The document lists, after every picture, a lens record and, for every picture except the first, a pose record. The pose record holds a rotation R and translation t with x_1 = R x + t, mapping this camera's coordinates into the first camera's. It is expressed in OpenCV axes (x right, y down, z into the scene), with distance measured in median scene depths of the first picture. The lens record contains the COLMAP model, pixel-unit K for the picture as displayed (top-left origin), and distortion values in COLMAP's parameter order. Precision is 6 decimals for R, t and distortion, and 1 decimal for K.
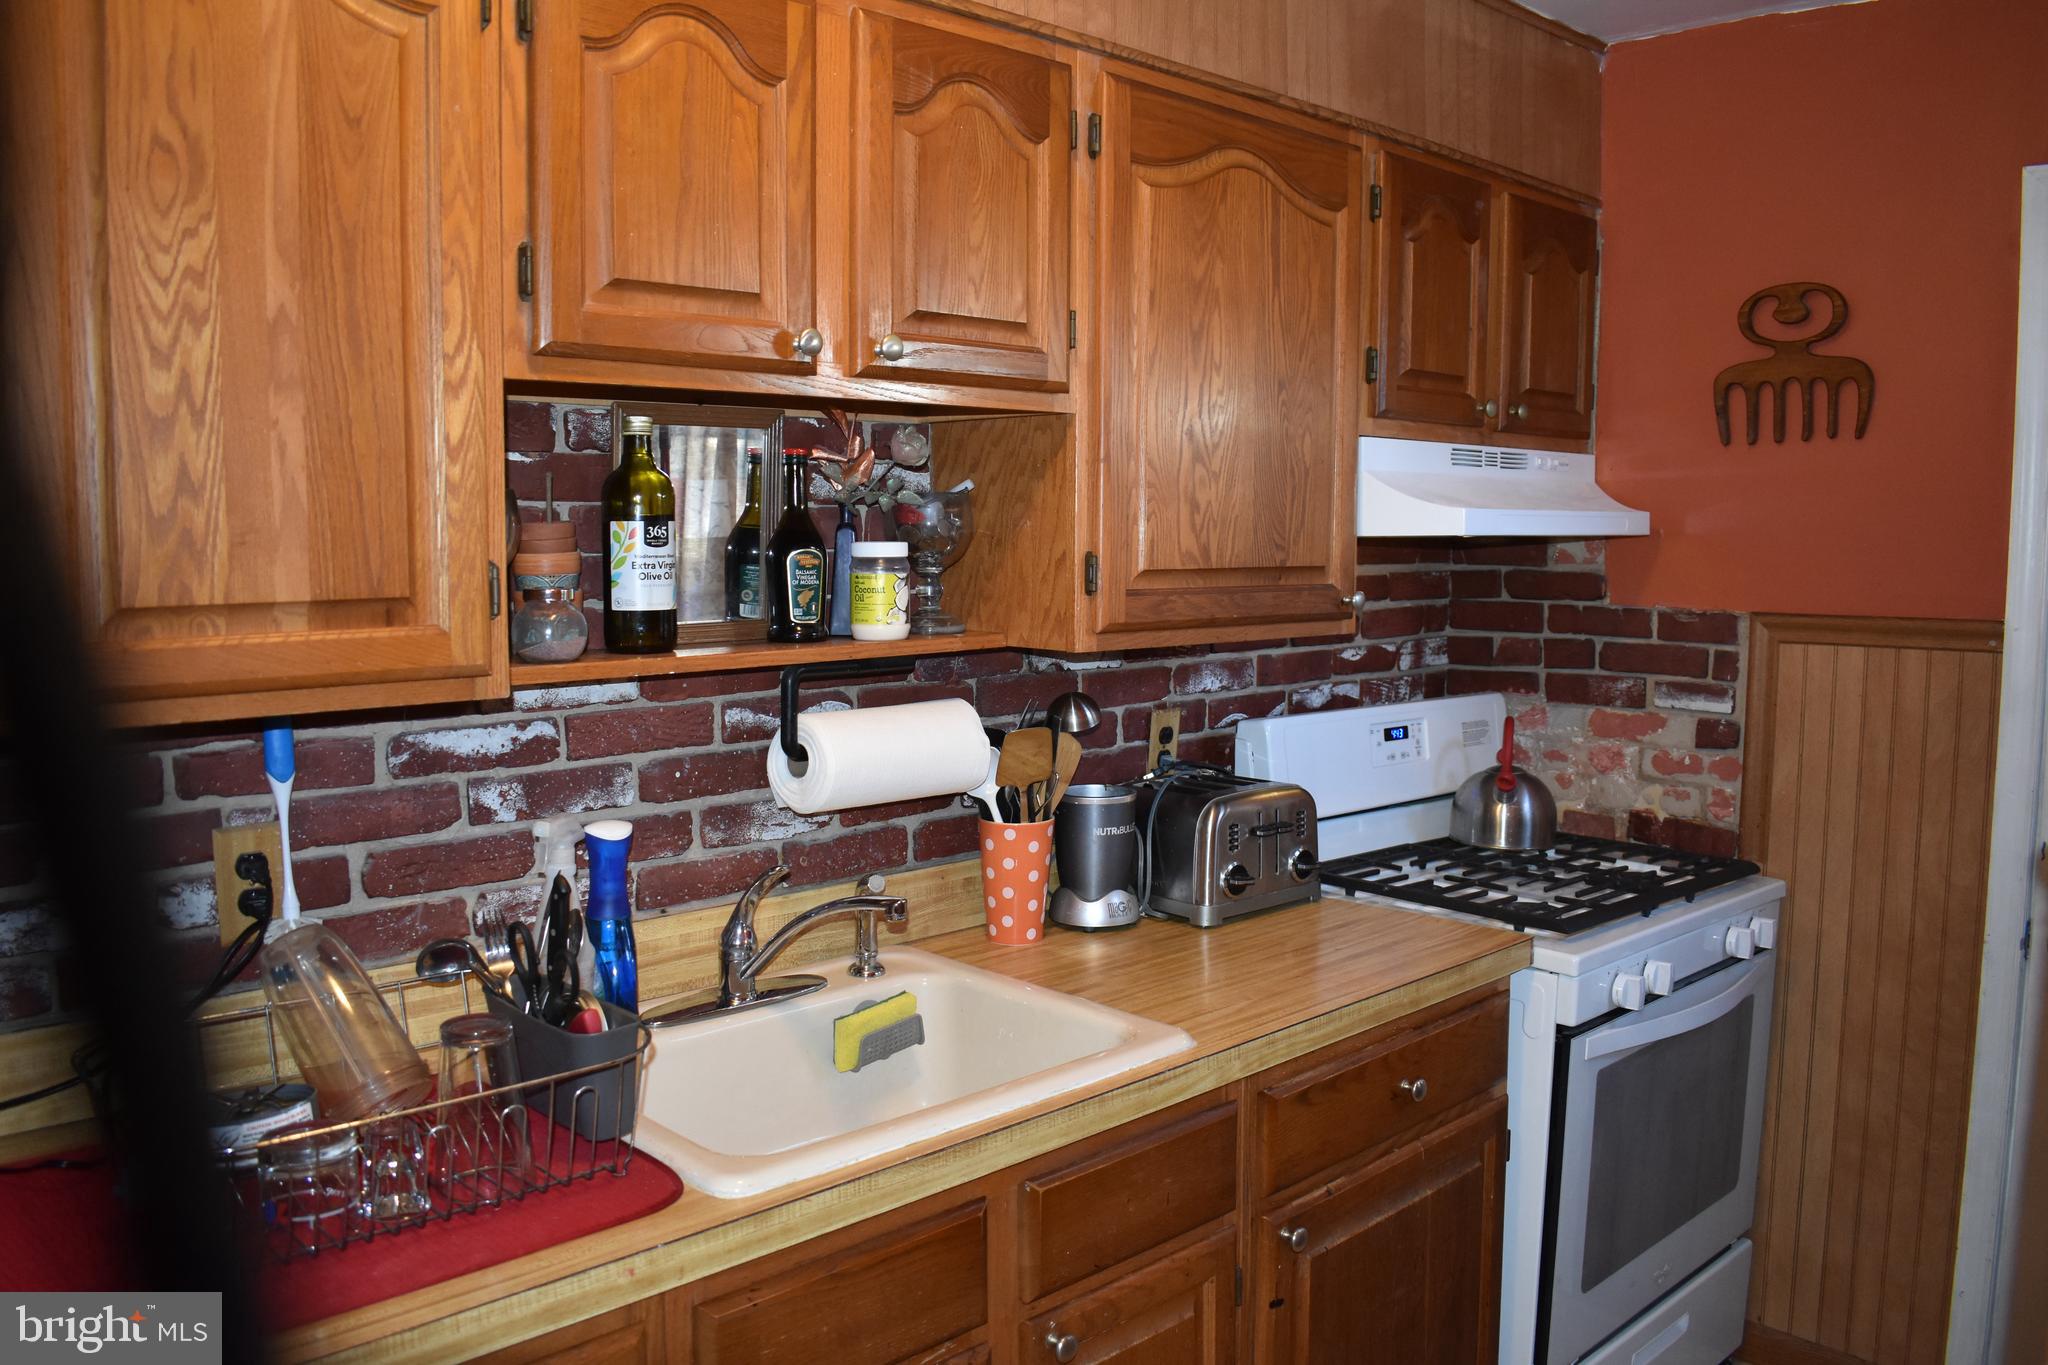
lens RADIAL K [[1629.6, 0, 1030.2], [0, 1629.6, 678.1], [0, 0, 1]] dist [-0.069134, 0.010981]
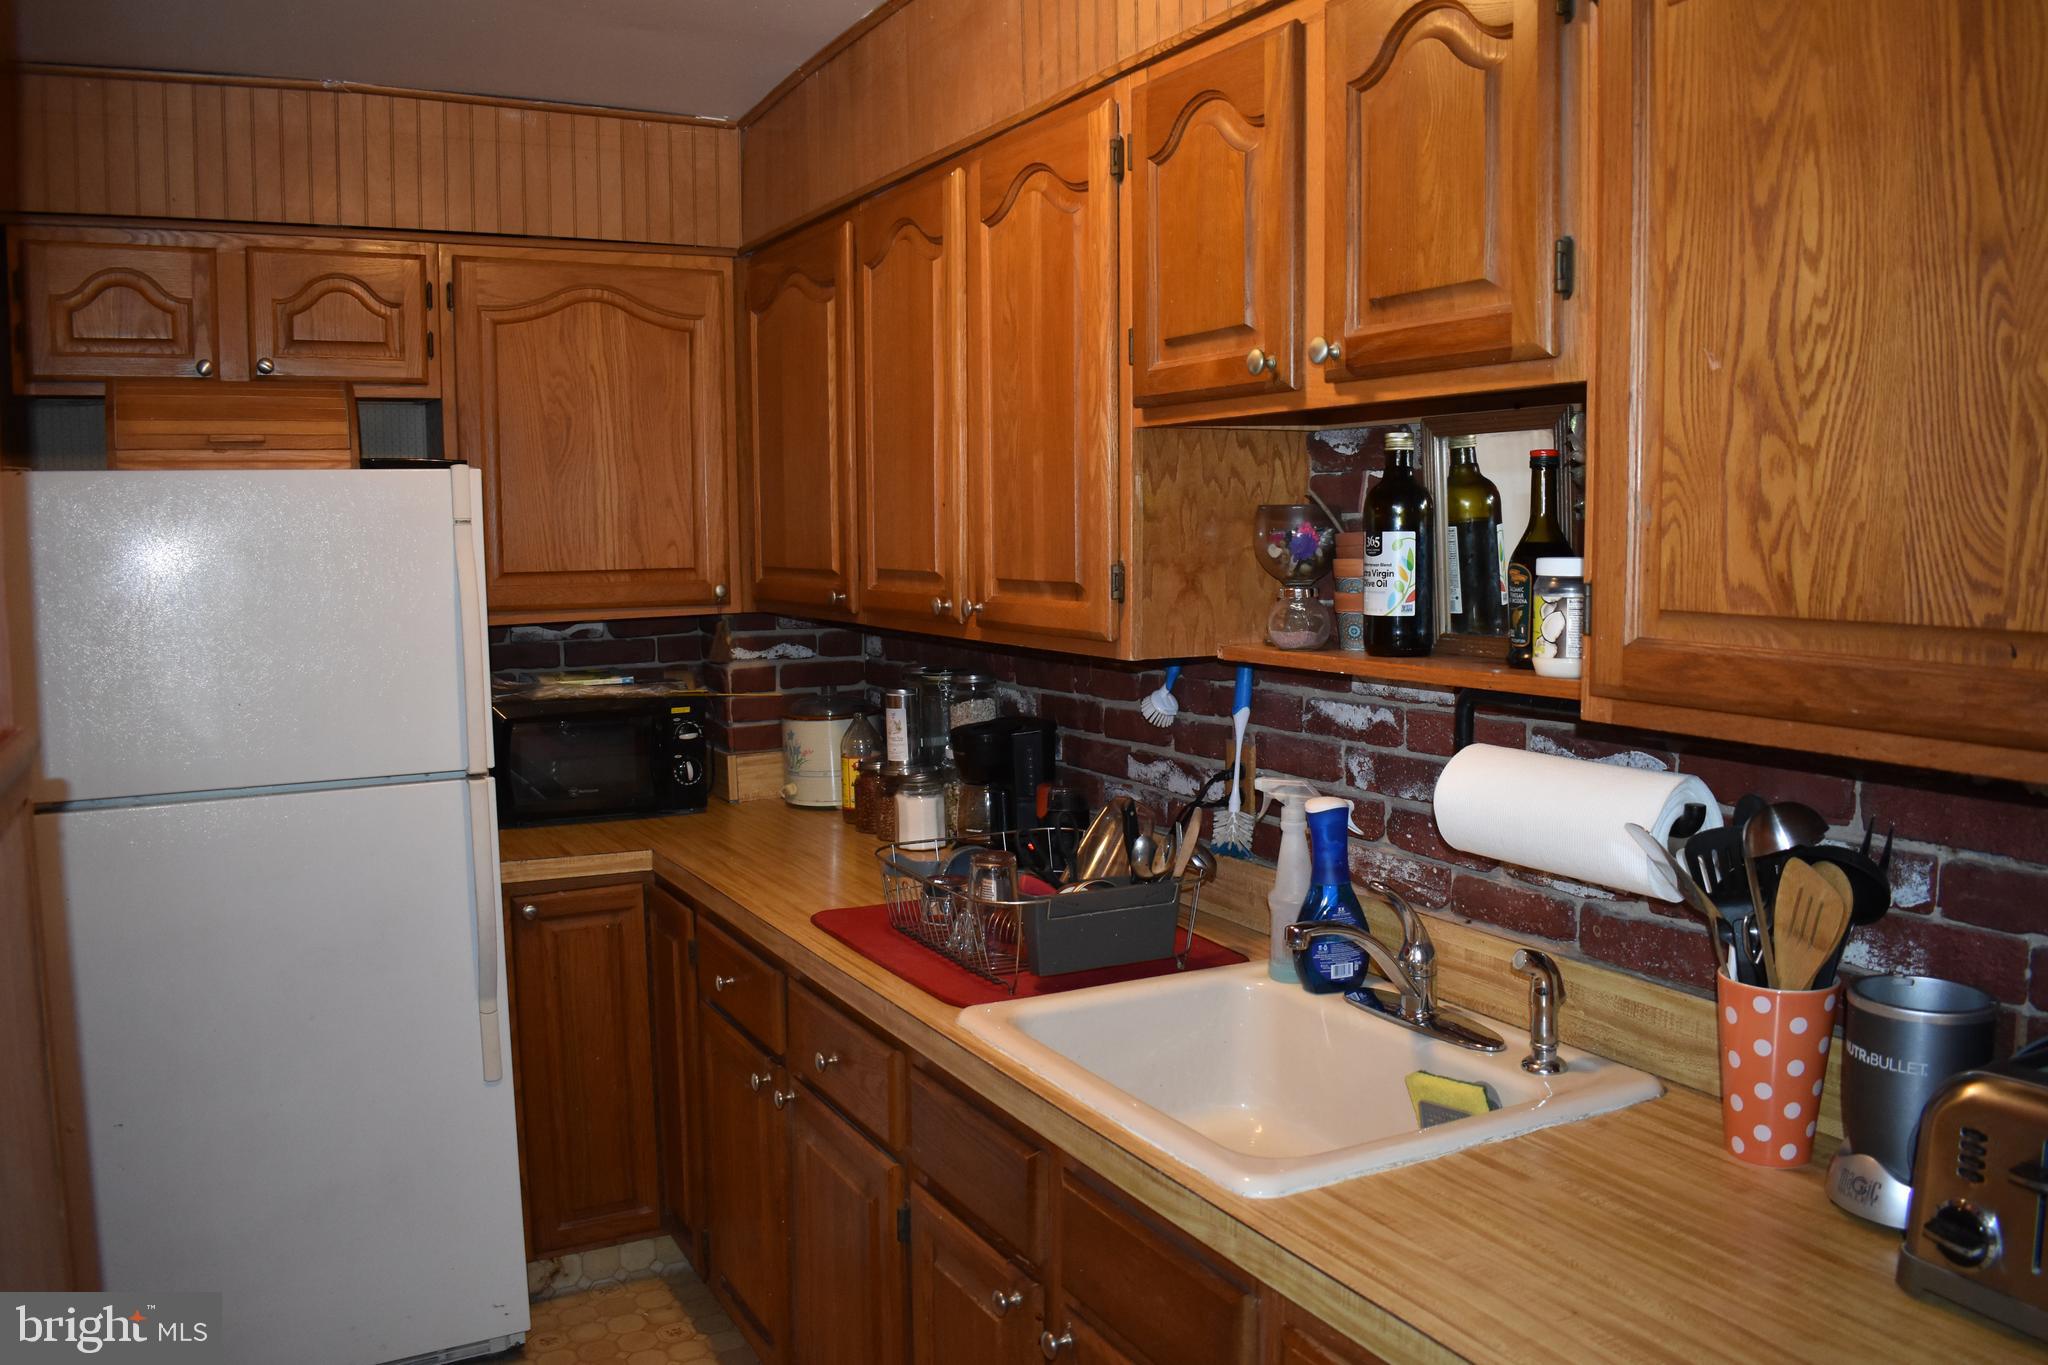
lens RADIAL K [[1629.6, 0, 1029.6], [0, 1629.6, 676.3], [0, 0, 1]] dist [-0.069134, 0.010981]
pose [[-0.266354, 0.089881, -0.959675, 0.772999], [-0.083029, 0.989802, 0.115747, -0.096644], [0.960292, 0.110511, -0.256176, 0.960311]]
